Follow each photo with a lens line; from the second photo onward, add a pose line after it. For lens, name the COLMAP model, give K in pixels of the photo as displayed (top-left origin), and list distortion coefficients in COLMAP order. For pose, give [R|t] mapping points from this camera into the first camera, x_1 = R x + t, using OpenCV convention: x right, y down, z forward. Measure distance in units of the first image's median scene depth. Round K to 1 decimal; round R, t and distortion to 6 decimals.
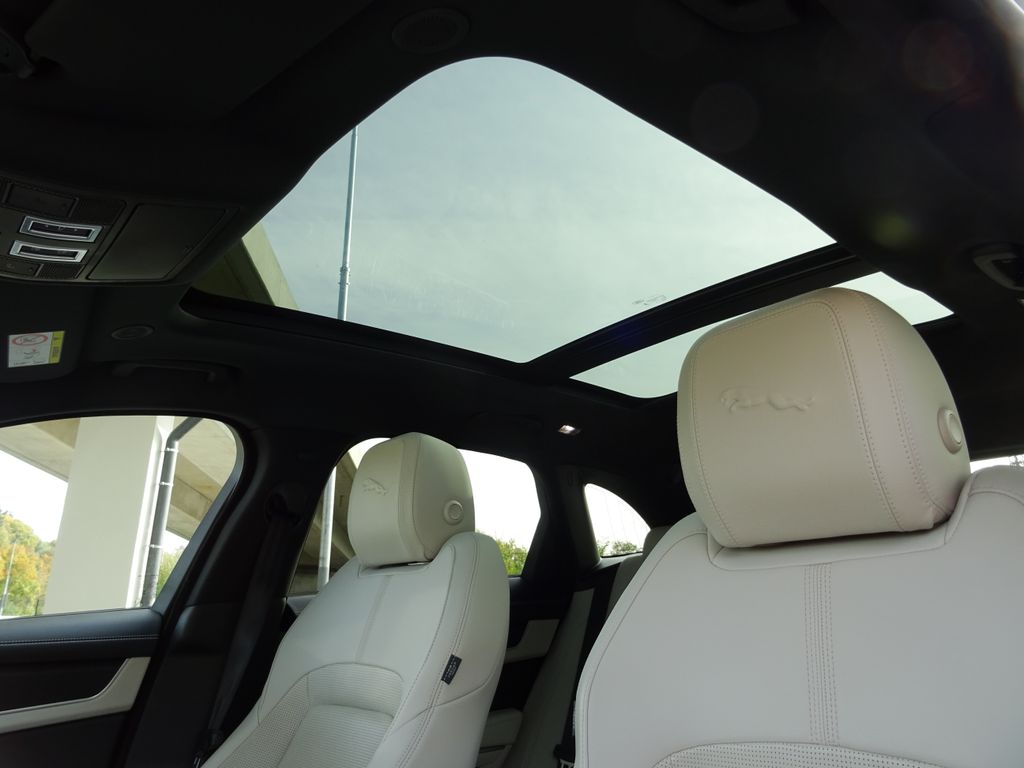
lens RADIAL K [[731.3, 0, 512.0], [0, 731.3, 384.0], [0, 0, 1]] dist [0.008576, -0.022687]
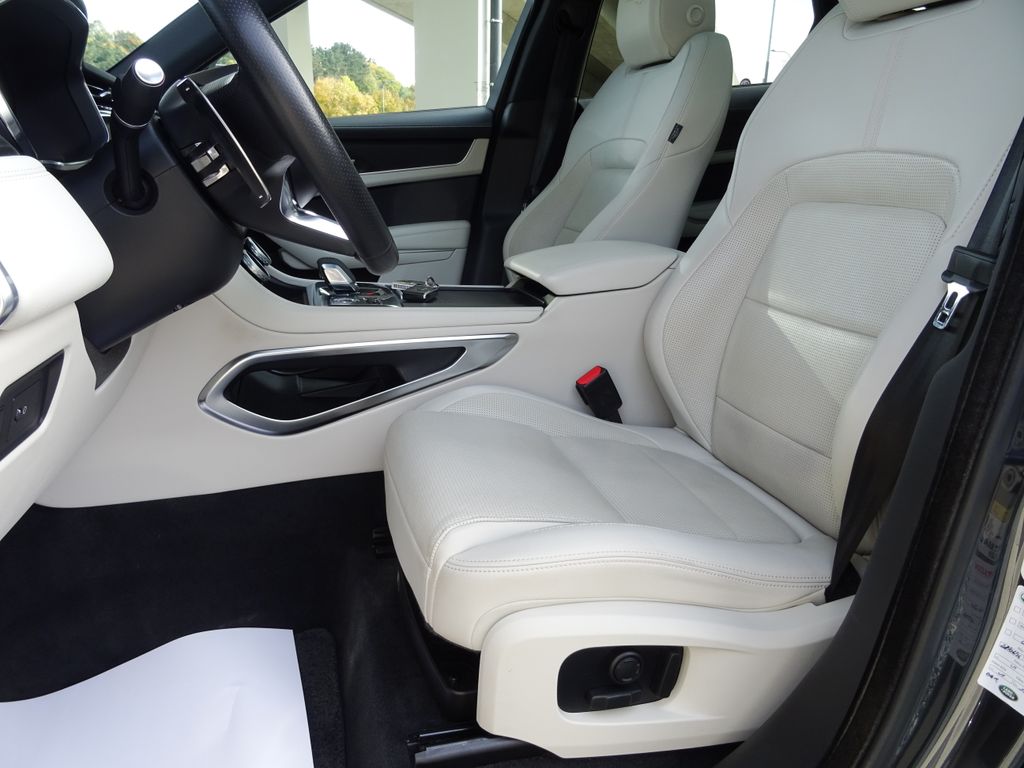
lens RADIAL K [[731.3, 0, 512.0], [0, 731.3, 384.0], [0, 0, 1]] dist [0.008576, -0.022687]
pose [[0.910936, 0.130427, -0.391388, 0.185815], [0.116902, 0.828217, 0.548080, -0.018289], [0.395638, -0.545019, 0.739205, -0.333544]]
